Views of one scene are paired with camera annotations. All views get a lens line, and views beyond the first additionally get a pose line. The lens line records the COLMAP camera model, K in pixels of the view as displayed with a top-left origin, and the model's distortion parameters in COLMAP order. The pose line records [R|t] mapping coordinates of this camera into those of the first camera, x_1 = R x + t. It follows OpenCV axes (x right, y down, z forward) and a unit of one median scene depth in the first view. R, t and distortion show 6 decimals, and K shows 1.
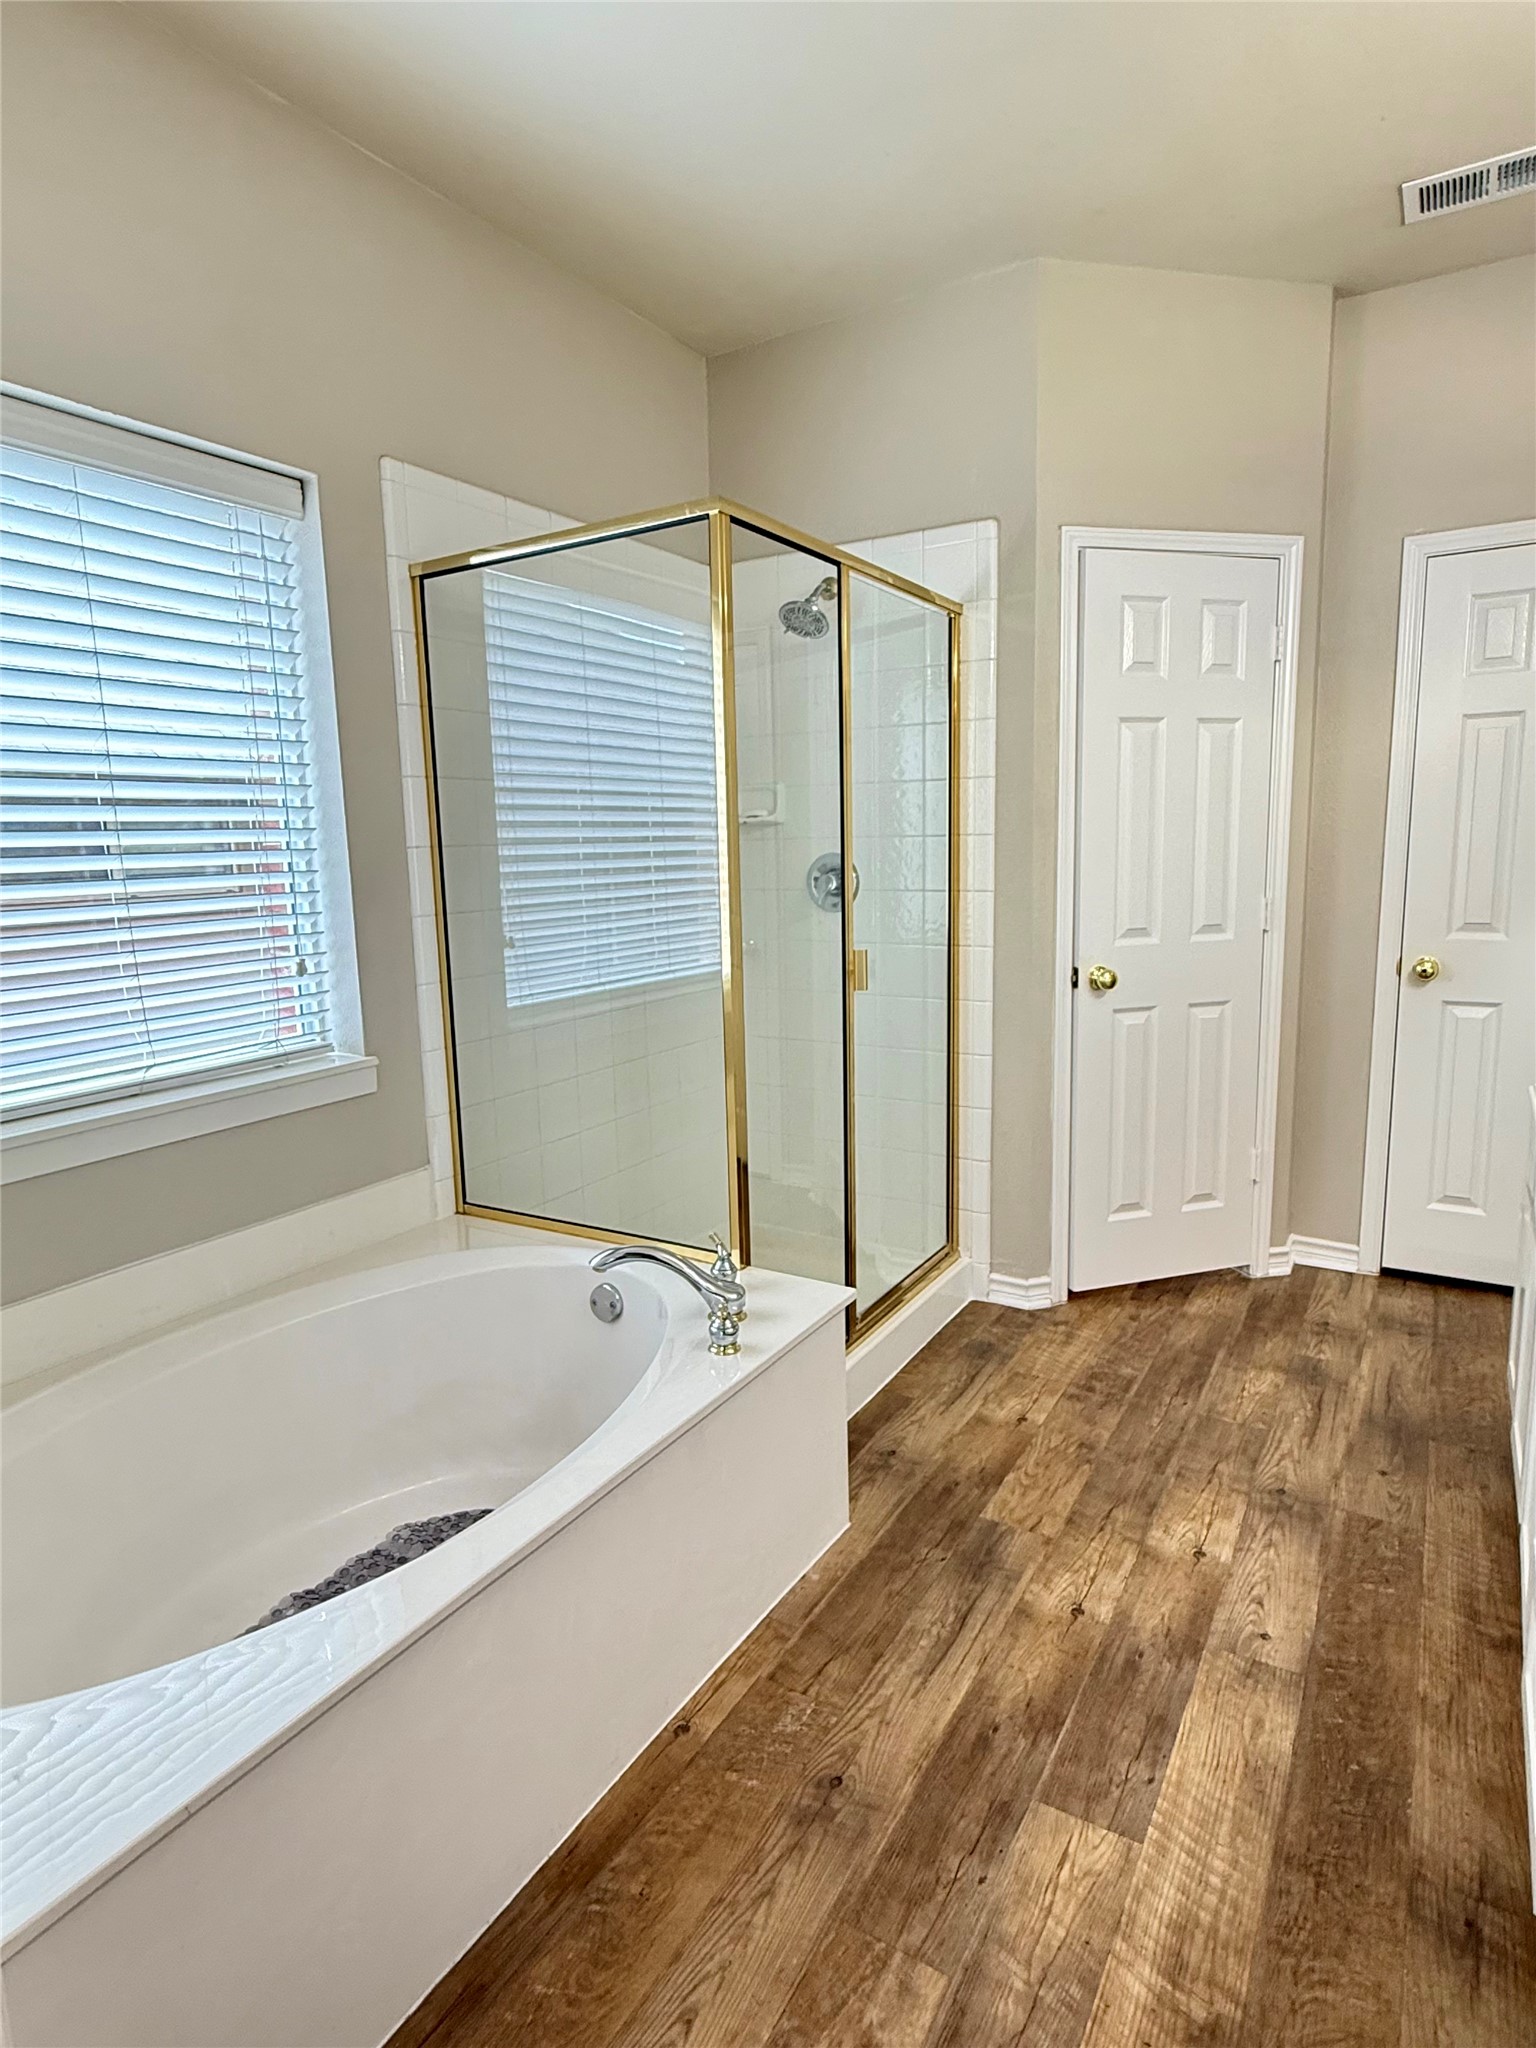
lens RADIAL K [[1115.5, 0, 756.8], [0, 1115.5, 1032.2], [0, 0, 1]] dist [0.005192, -0.001412]
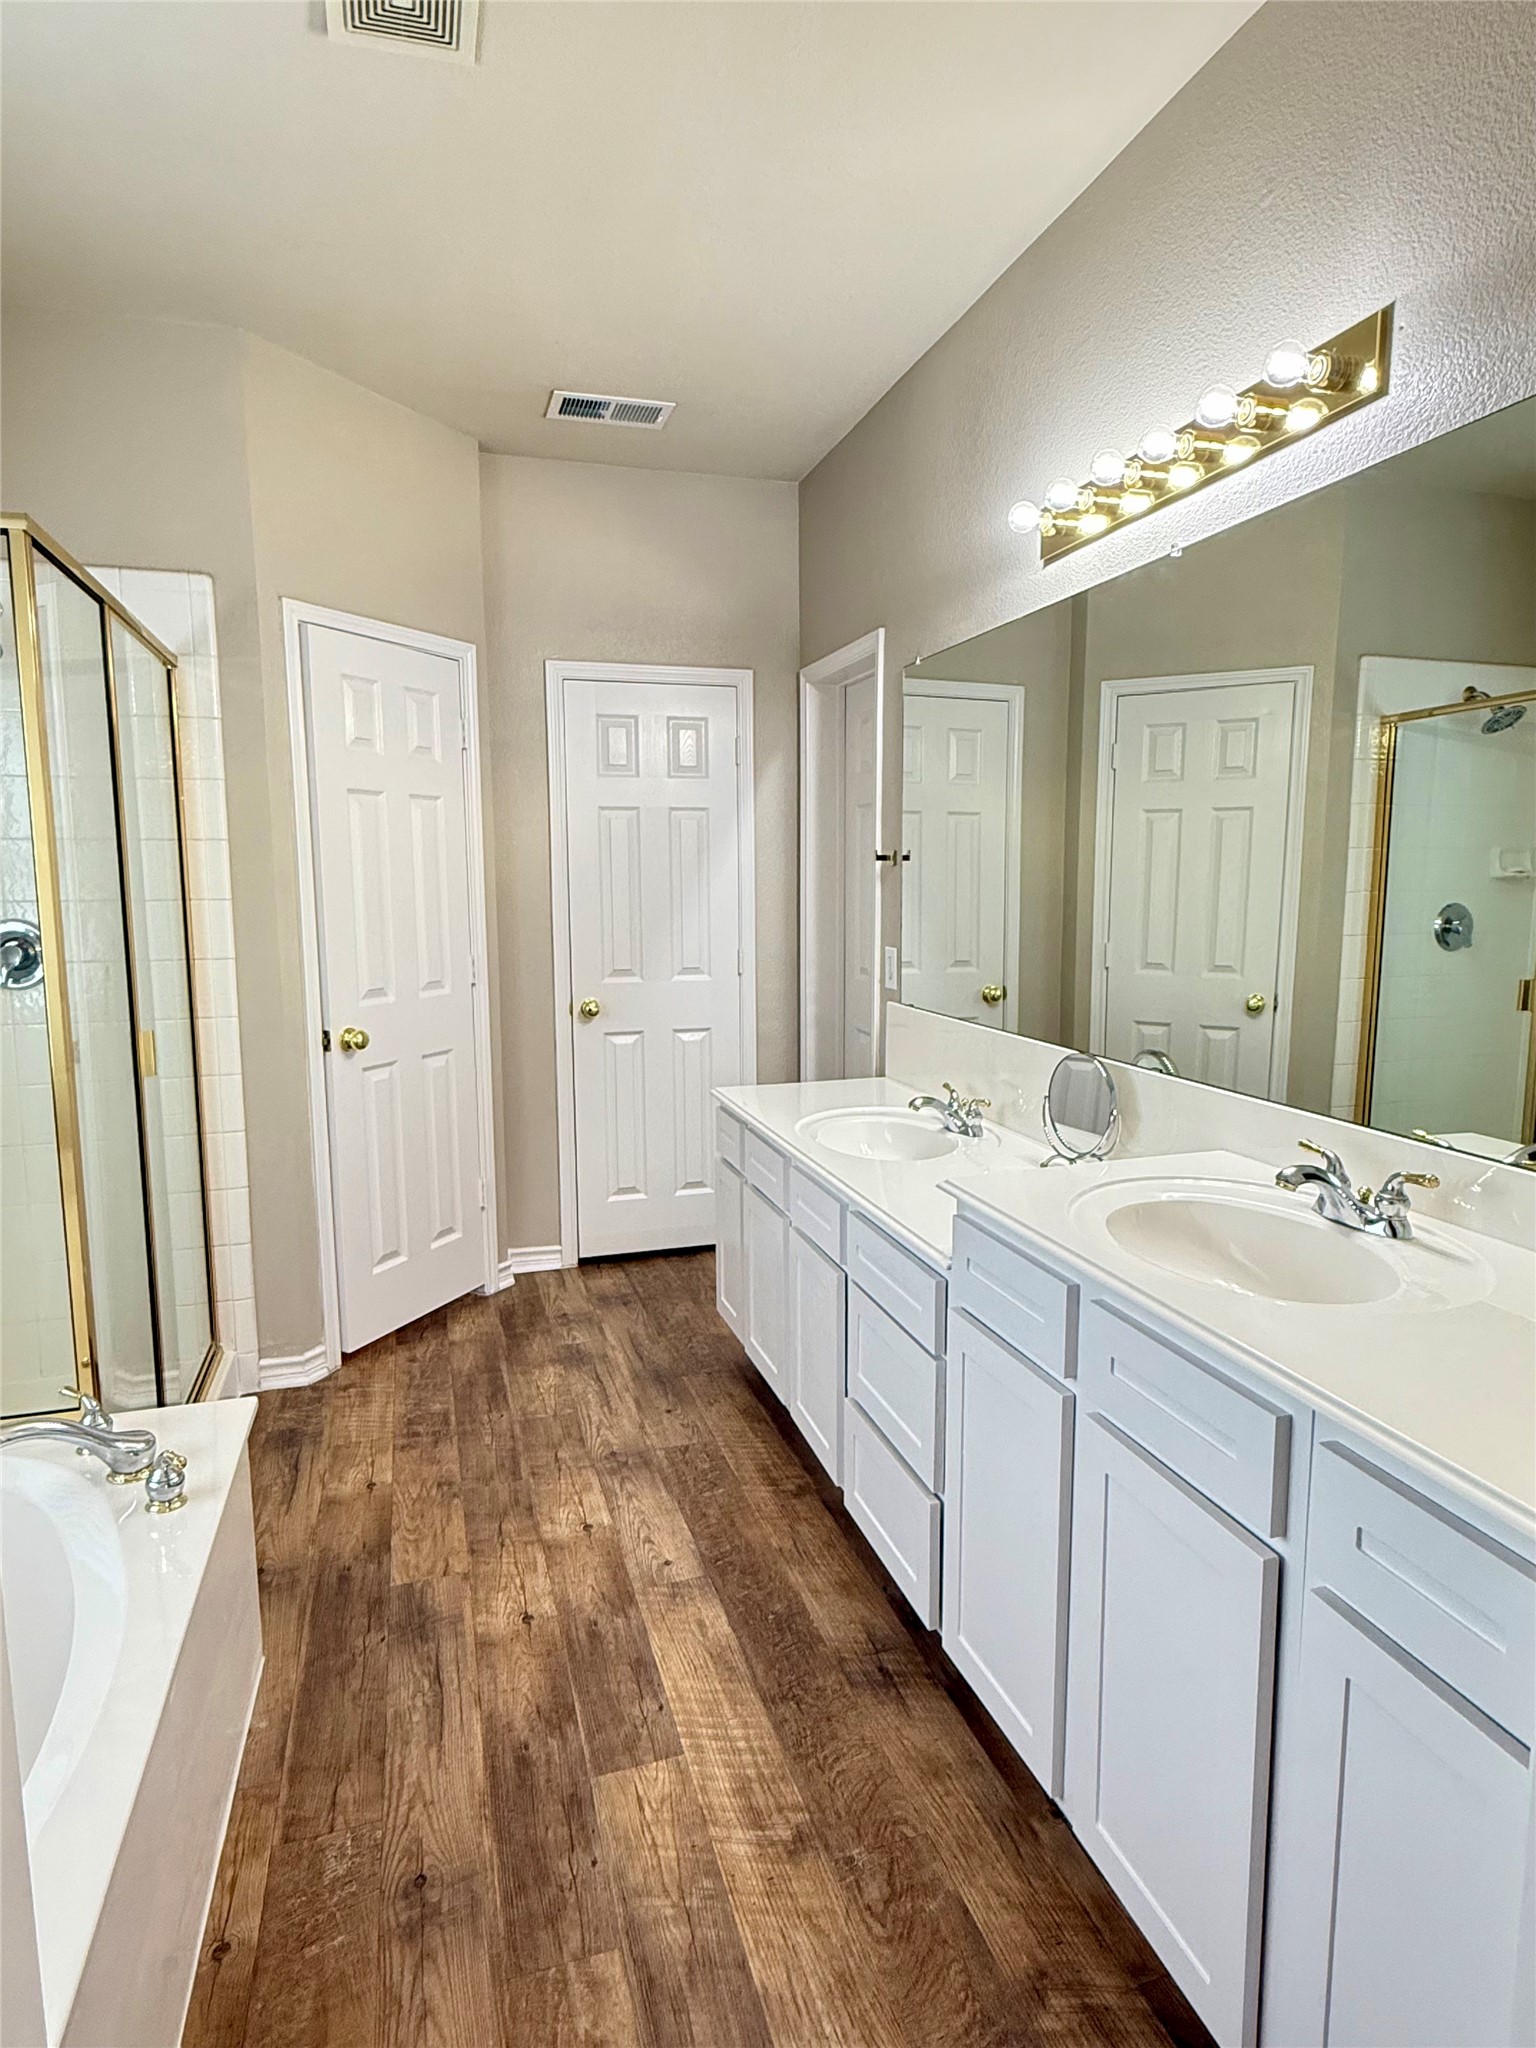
lens RADIAL K [[1115.5, 0, 756.8], [0, 1115.5, 1032.2], [0, 0, 1]] dist [0.005192, -0.001412]
pose [[0.676062, -0.083441, 0.732105, -0.285893], [0.115582, 0.993277, 0.006473, -0.028005], [-0.727723, 0.080242, 0.681161, 0.045785]]
